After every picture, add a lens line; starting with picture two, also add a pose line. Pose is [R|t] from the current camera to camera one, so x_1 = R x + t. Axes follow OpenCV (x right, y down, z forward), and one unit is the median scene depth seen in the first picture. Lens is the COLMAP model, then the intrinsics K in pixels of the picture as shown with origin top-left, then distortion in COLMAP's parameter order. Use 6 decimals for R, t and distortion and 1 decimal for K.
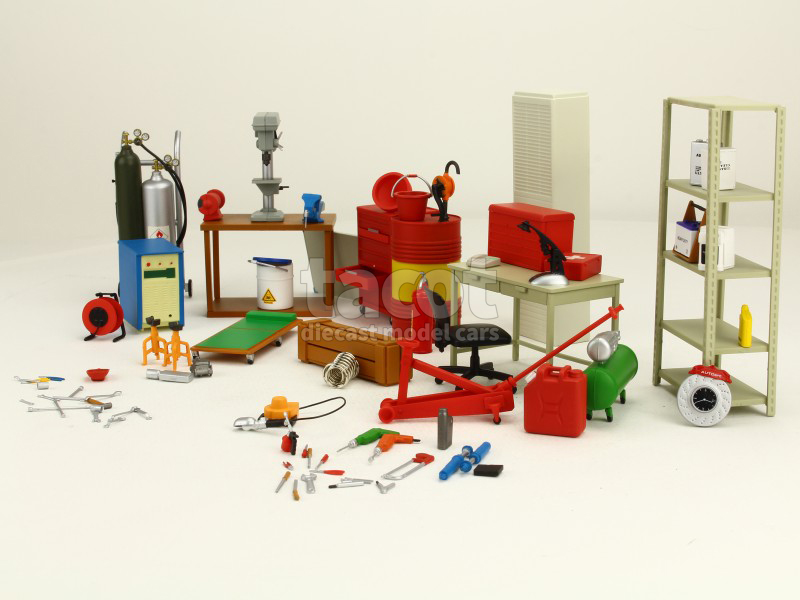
lens RADIAL K [[1470.2, 0, 400.0], [0, 1470.2, 300.0], [0, 0, 1]] dist [-0.165656, 0.176086]
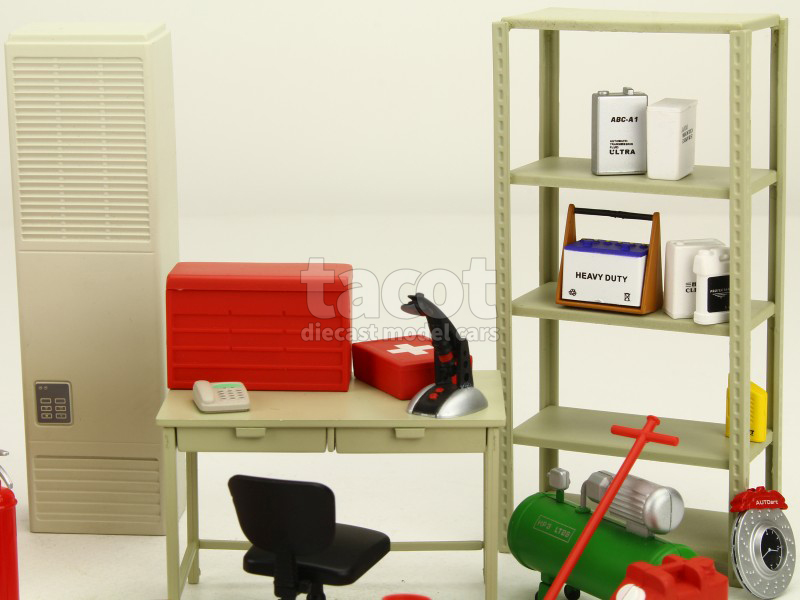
lens RADIAL K [[2362.6, 0, 400.0], [0, 2362.6, 300.0], [0, 0, 1]] dist [0.110906, 0.270929]
pose [[0.615345, -0.182593, 0.766818, -0.560422], [0.172705, 0.980395, 0.094859, -0.136936], [-0.769105, 0.074062, 0.634816, 0.529392]]
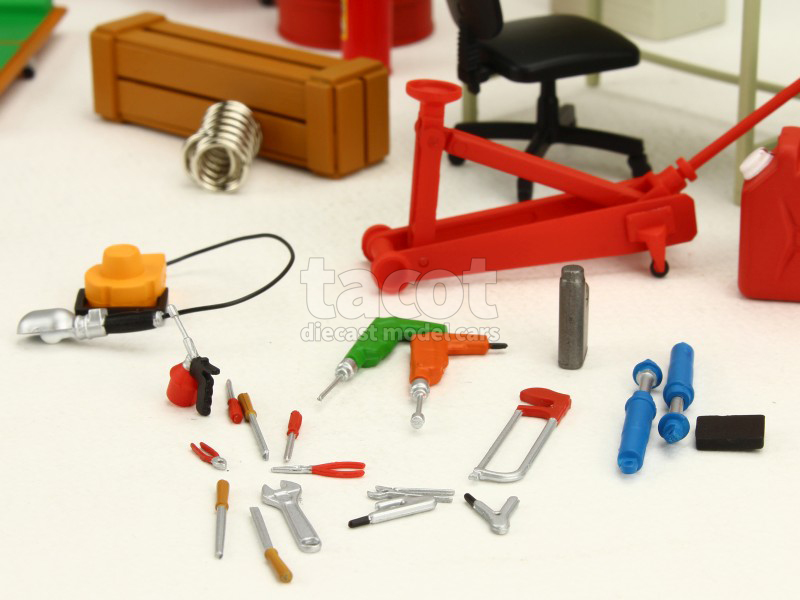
lens RADIAL K [[2362.6, 0, 400.0], [0, 2362.6, 300.0], [0, 0, 1]] dist [0.110906, 0.270929]
pose [[0.985241, -0.070404, 0.156025, -0.110720], [0.041268, 0.982309, 0.182662, -0.033396], [-0.166125, -0.173527, 0.970717, 0.374175]]
